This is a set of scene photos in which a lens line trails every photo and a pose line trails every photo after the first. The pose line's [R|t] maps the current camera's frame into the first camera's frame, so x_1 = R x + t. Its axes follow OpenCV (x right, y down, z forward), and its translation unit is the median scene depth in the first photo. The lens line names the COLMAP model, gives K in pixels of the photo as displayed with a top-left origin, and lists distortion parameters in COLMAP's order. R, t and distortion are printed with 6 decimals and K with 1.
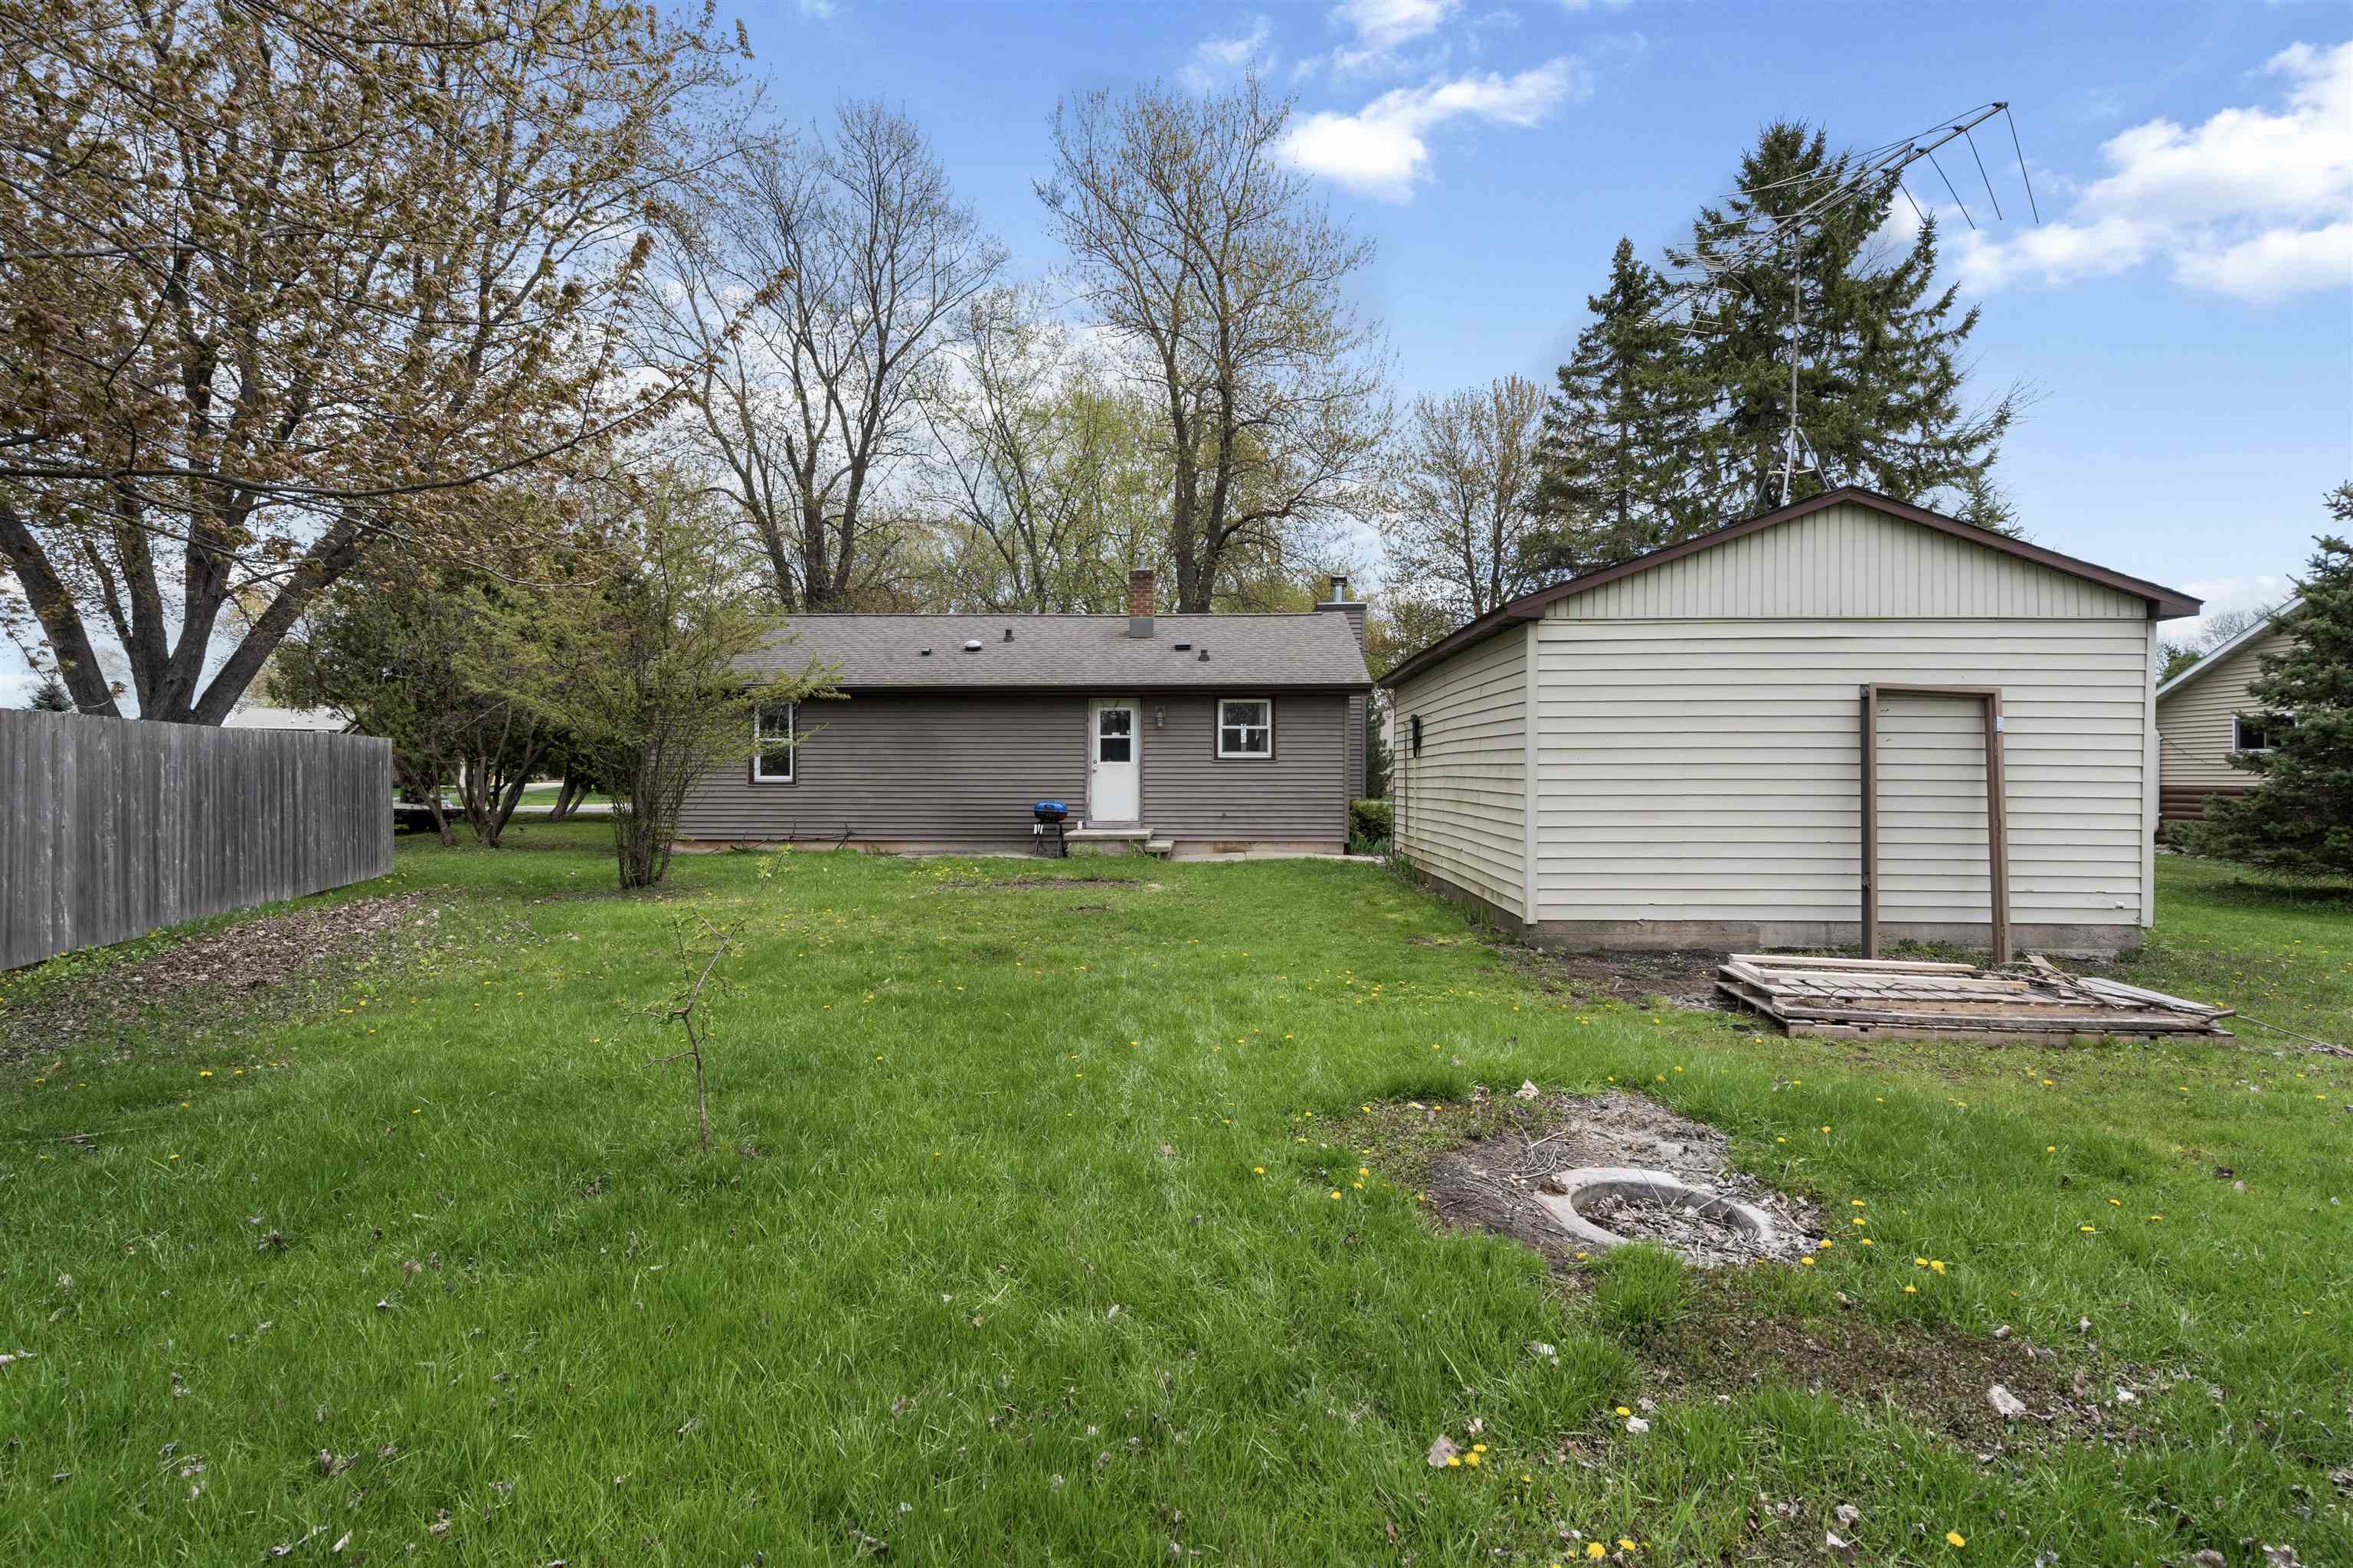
lens RADIAL K [[1112.0, 0, 1166.6], [0, 1112.0, 784.7], [0, 0, 1]] dist [-0.002404, 0.000141]
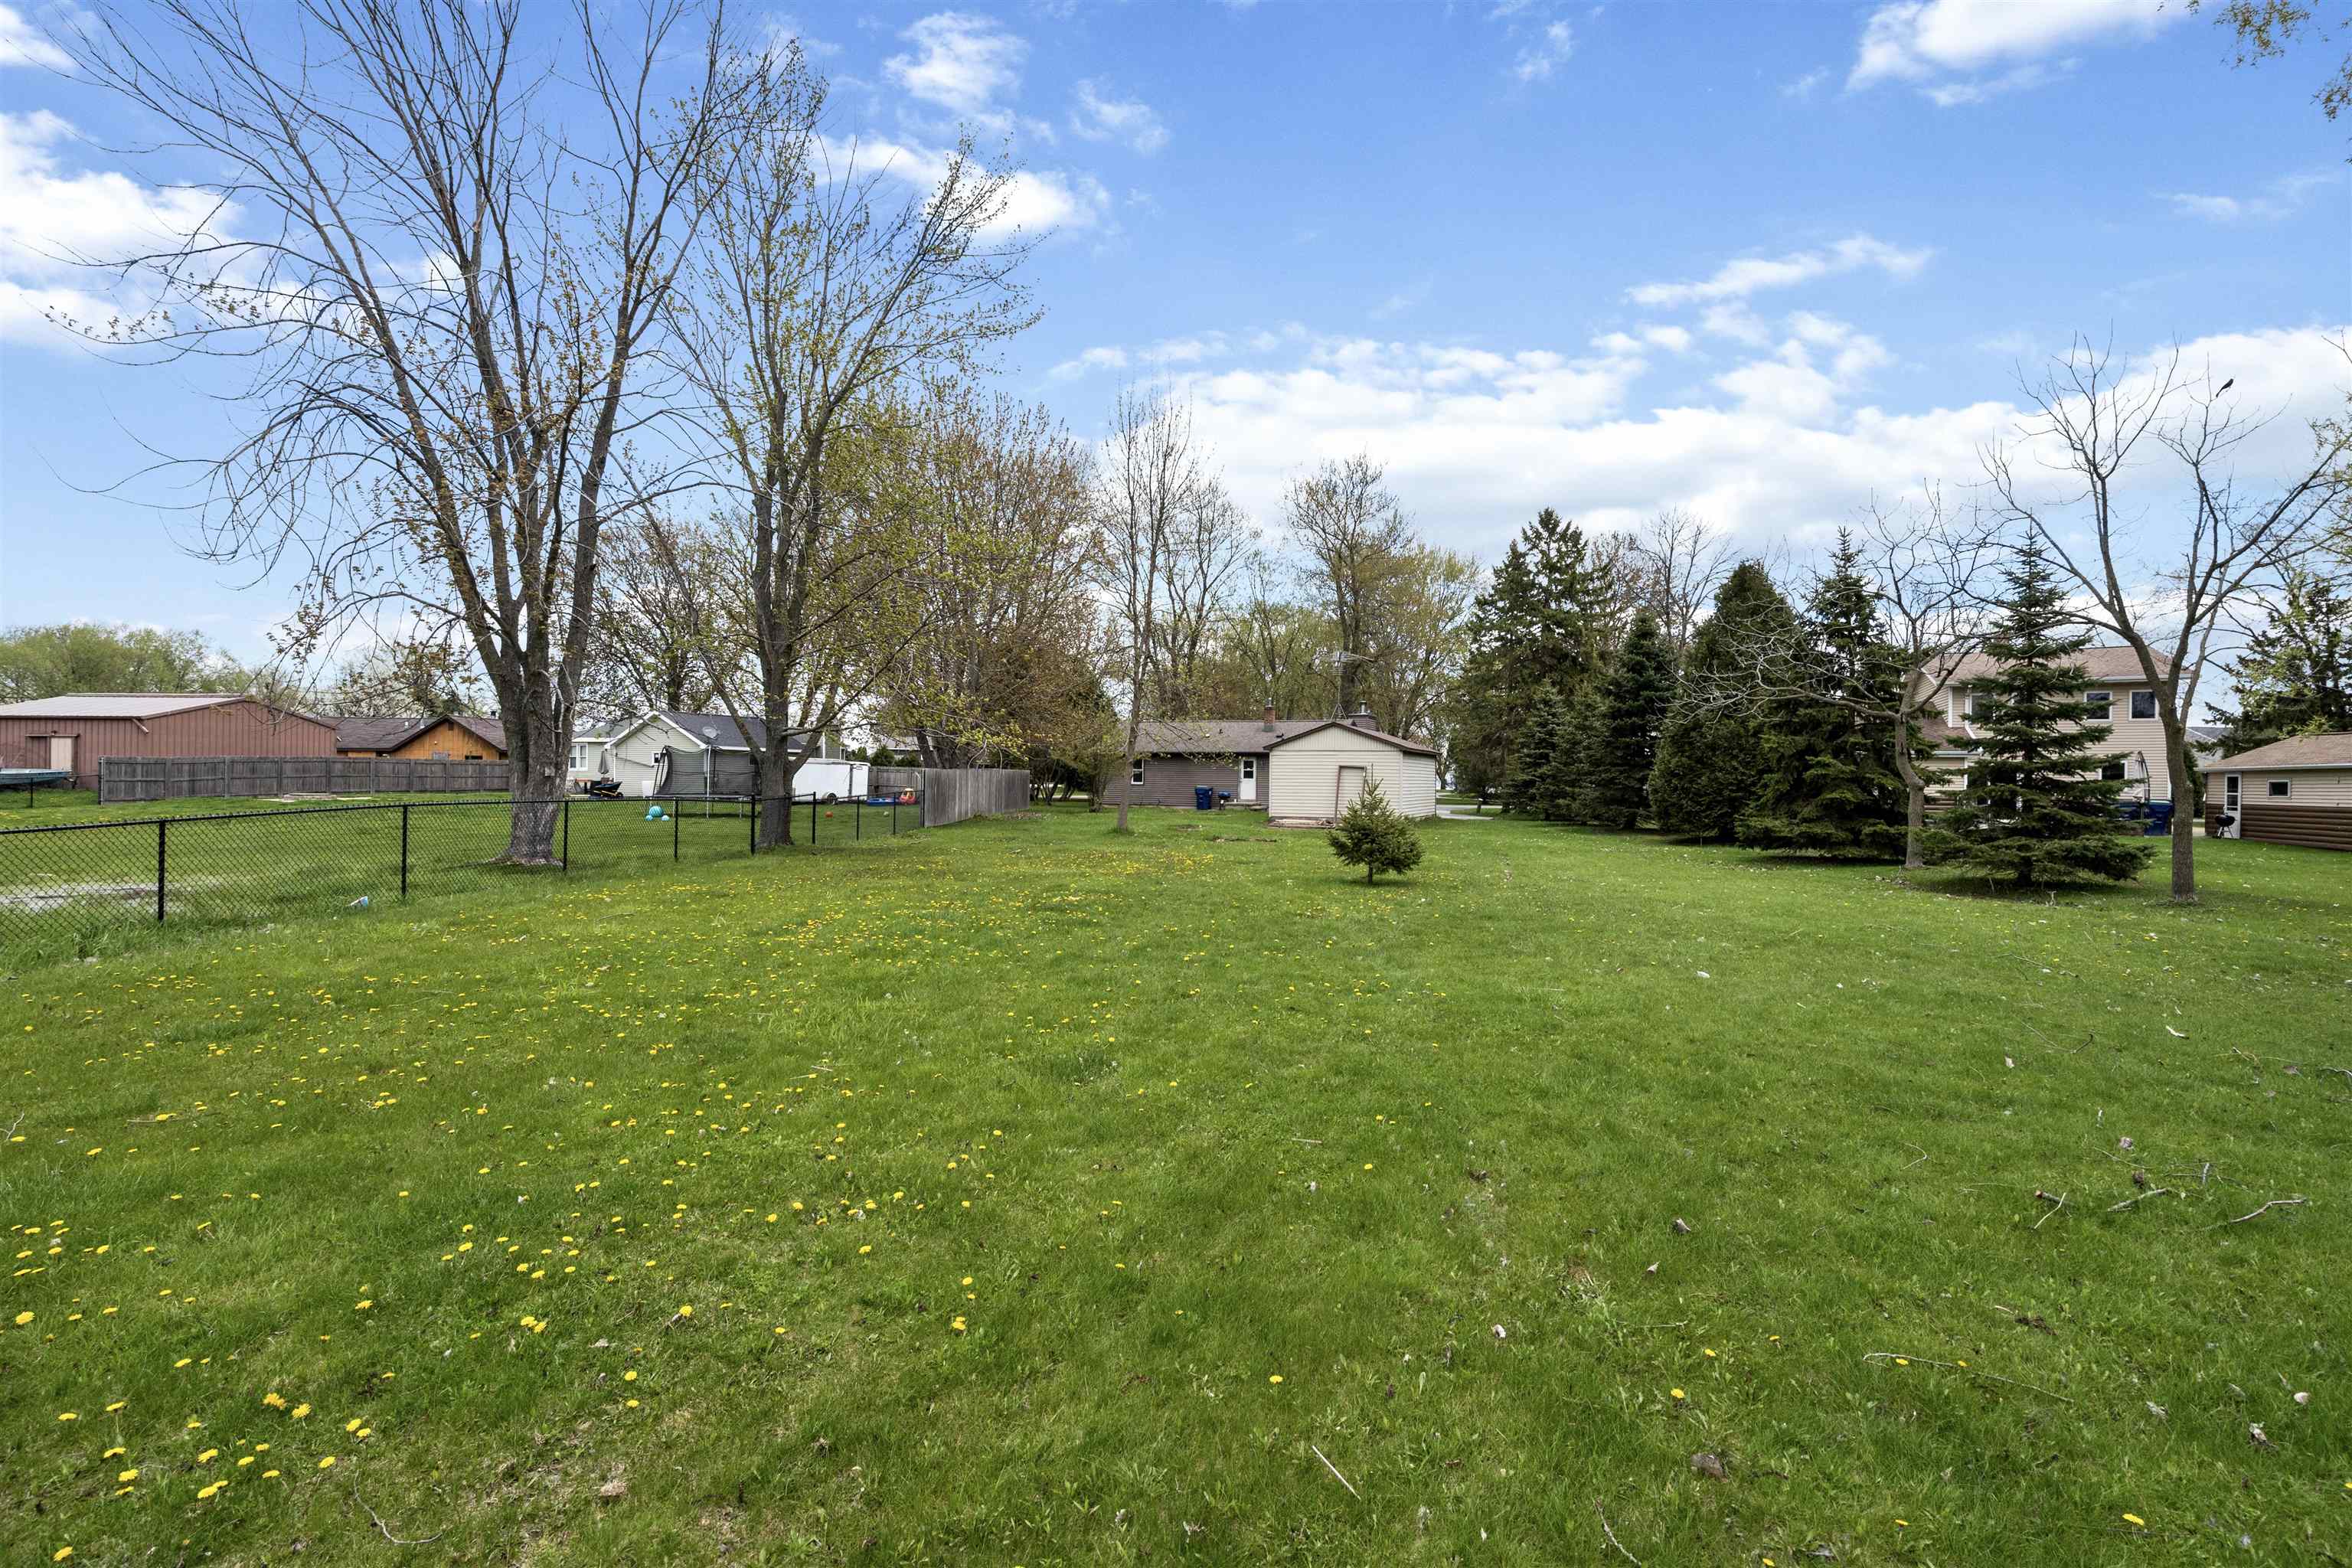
lens RADIAL K [[1110.5, 0, 1192.7], [0, 1110.5, 781.2], [0, 0, 1]] dist [0.000360, 0.000158]
pose [[0.933221, 0.008161, -0.359211, 0.836767], [-0.011172, 0.999918, -0.006305, 0.005554], [0.359130, 0.009897, 0.933235, -1.684726]]
